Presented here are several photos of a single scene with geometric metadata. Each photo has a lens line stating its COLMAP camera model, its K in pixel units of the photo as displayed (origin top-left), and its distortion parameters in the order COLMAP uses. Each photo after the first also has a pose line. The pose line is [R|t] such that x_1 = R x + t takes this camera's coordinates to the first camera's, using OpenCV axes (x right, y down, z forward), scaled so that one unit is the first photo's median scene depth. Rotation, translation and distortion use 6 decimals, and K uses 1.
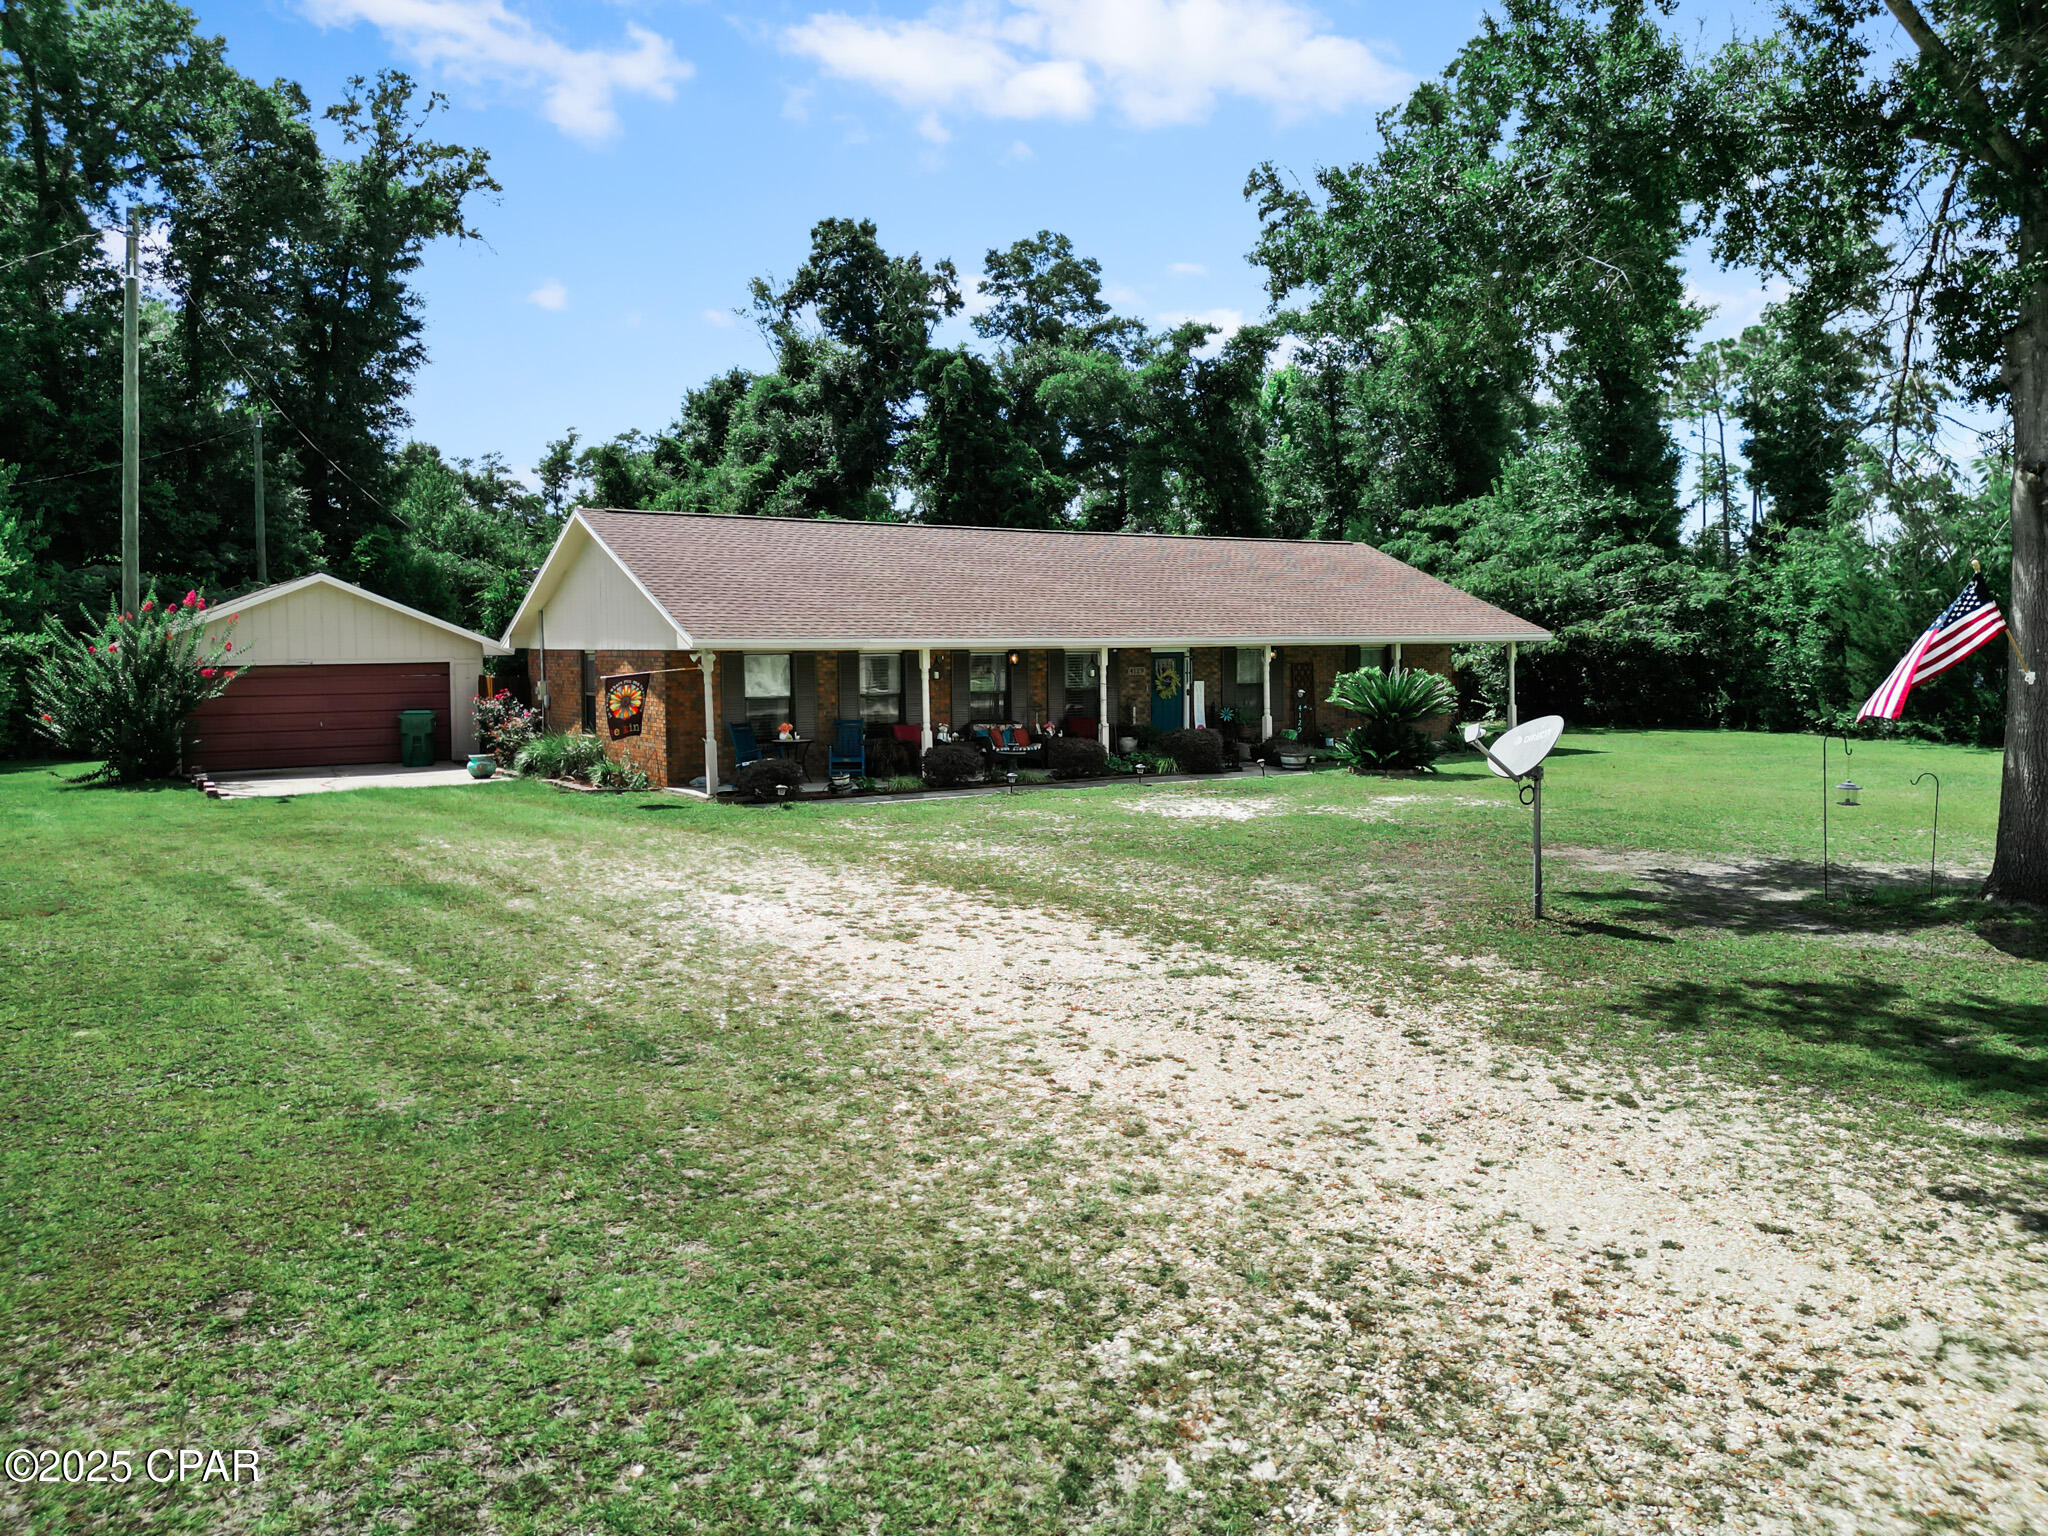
lens RADIAL K [[1406.3, 0, 1085.7], [0, 1406.3, 717.7], [0, 0, 1]] dist [0.040897, -0.033122]
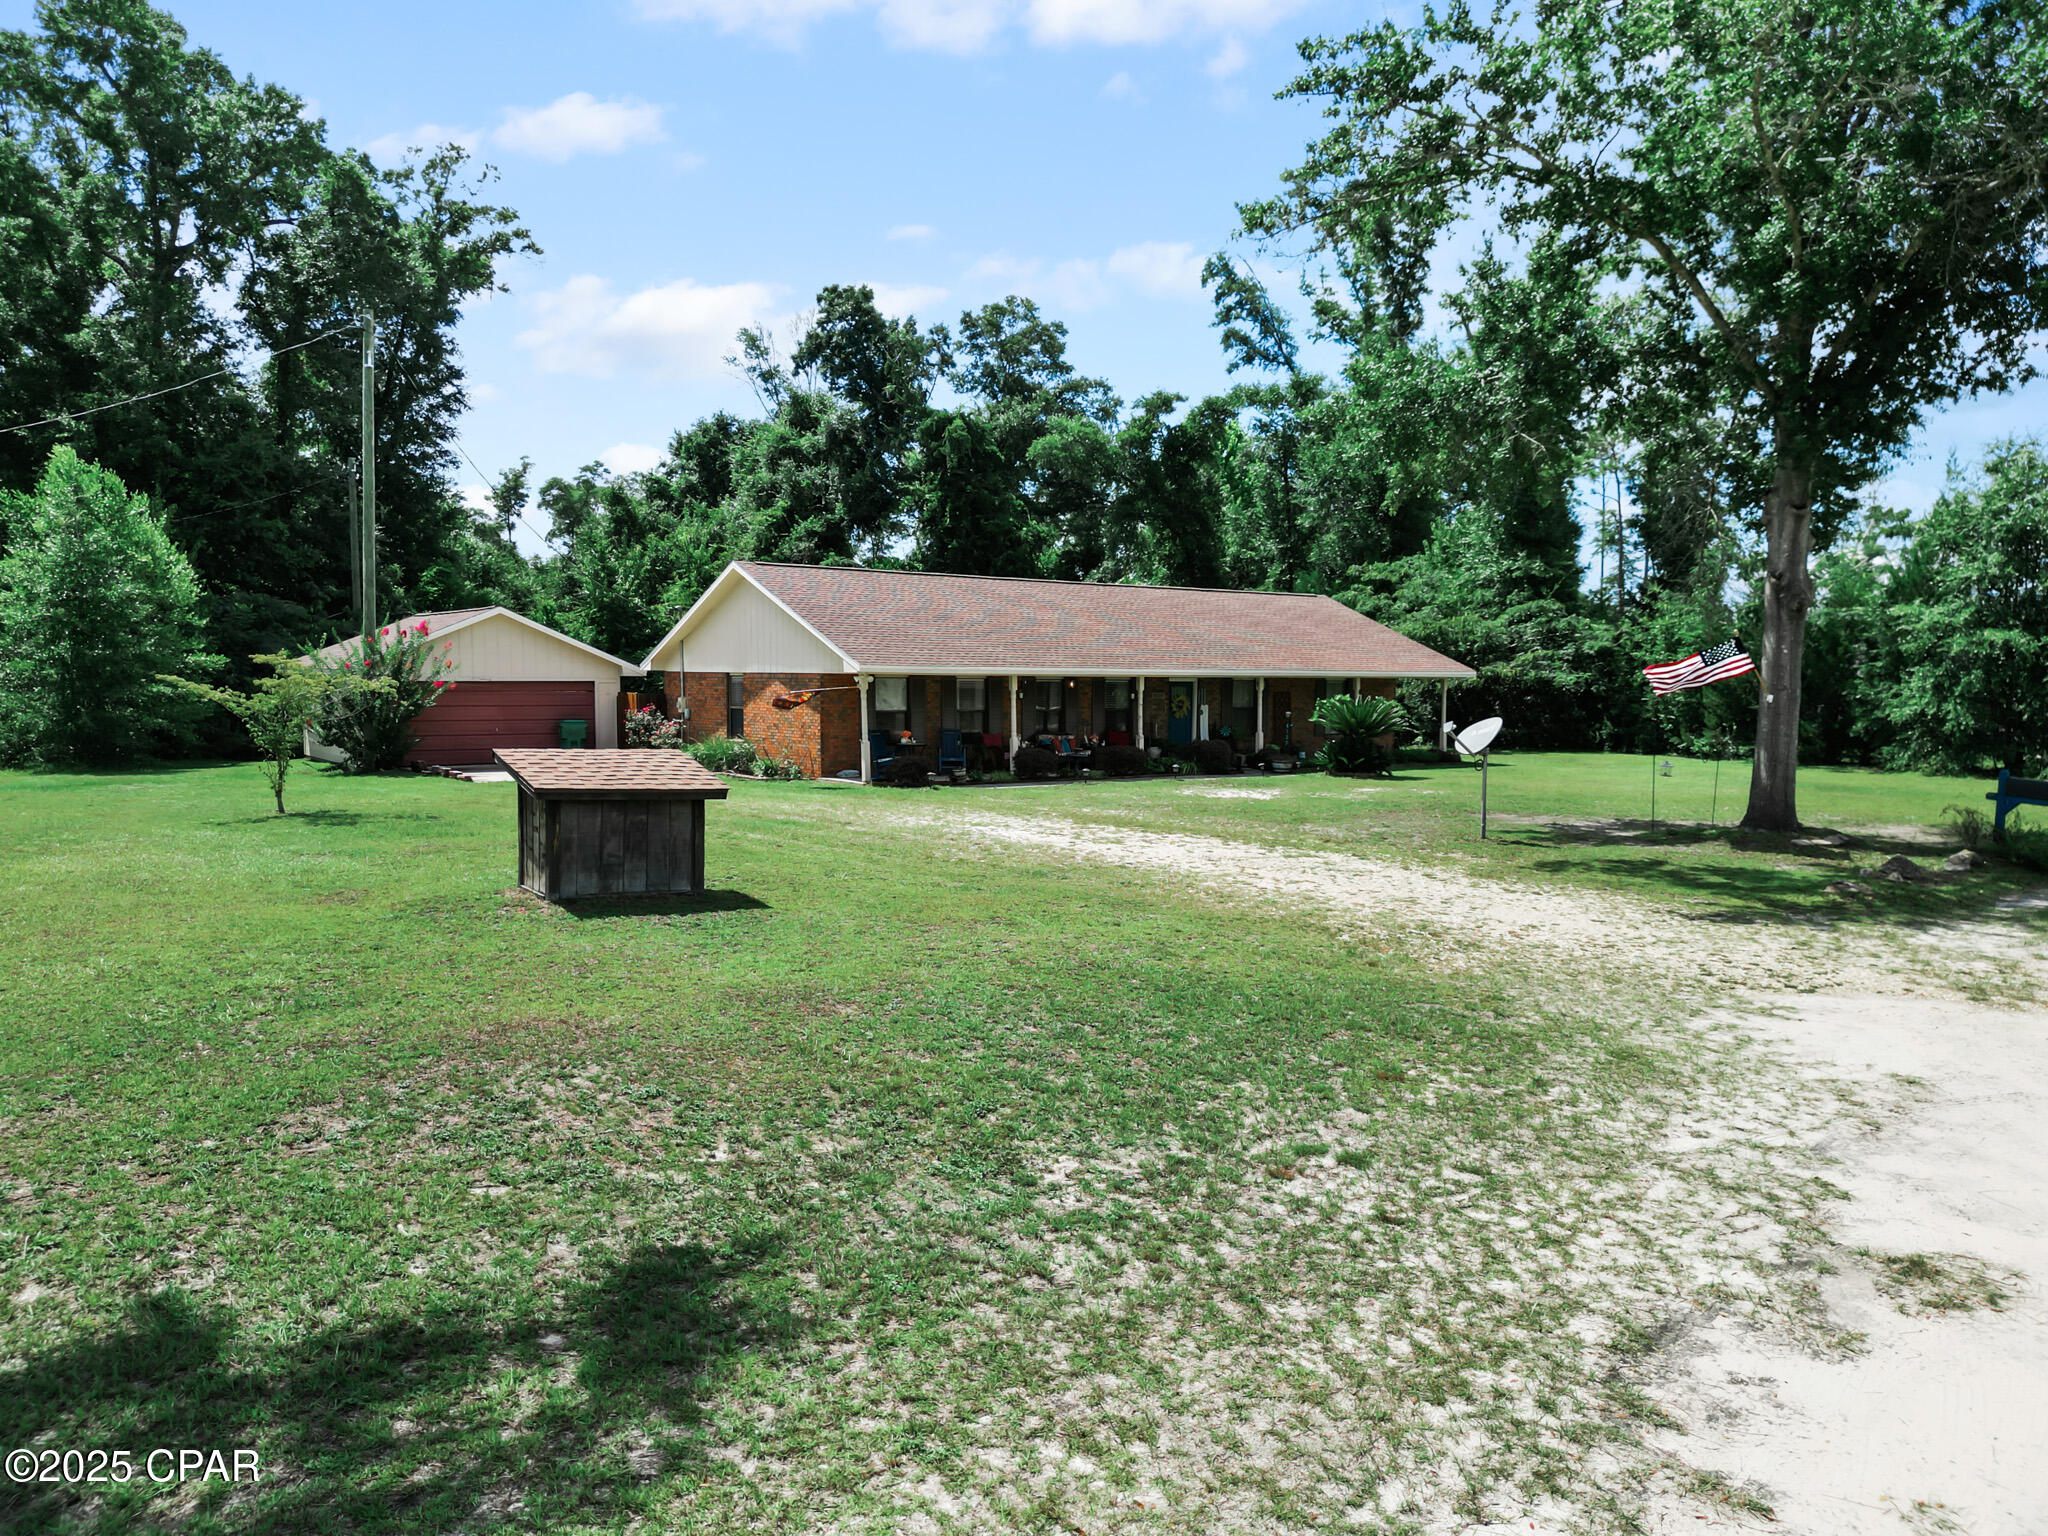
lens RADIAL K [[1457.6, 0, 1068.1], [0, 1457.6, 811.6], [0, 0, 1]] dist [0.036898, -0.000899]
pose [[0.997932, 0.009862, 0.063511, -0.077320], [-0.012270, 0.999216, 0.037643, 0.013787], [-0.063090, -0.038344, 0.997271, -0.191281]]
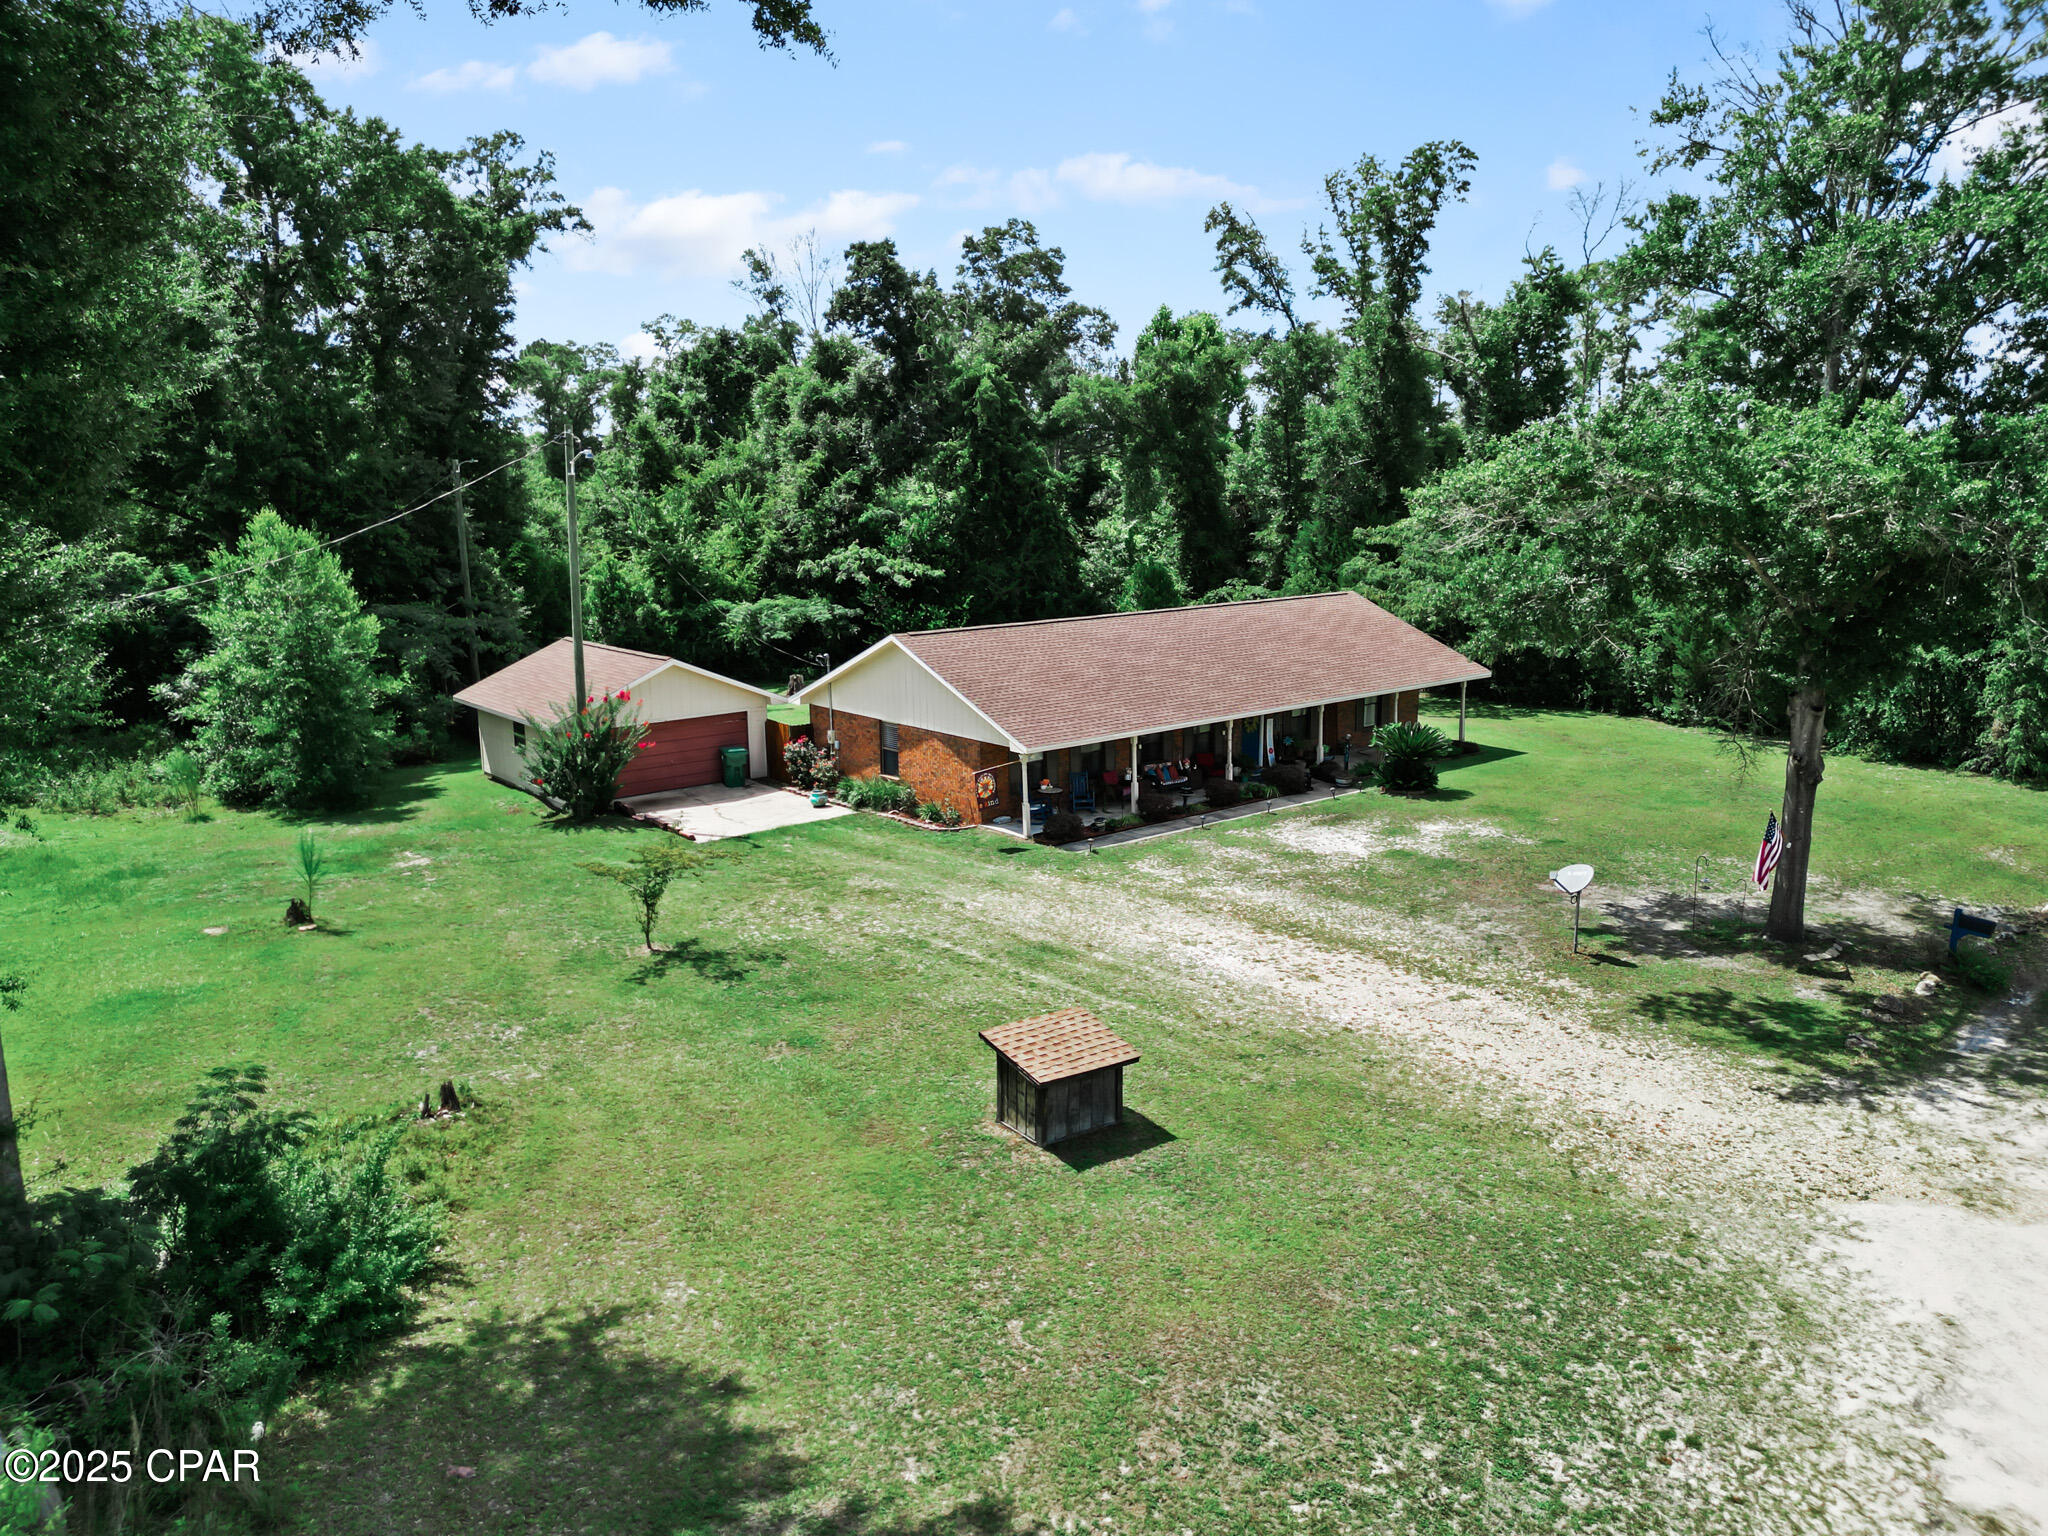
lens RADIAL K [[1461.6, 0, 1024.0], [0, 1461.6, 768.0], [0, 0, 1]] dist [0.058904, -0.056998]
pose [[0.993345, -0.026188, 0.112161, -0.219963], [0.006366, 0.984804, 0.173555, -0.152780], [-0.115001, -0.171685, 0.978416, -0.310909]]
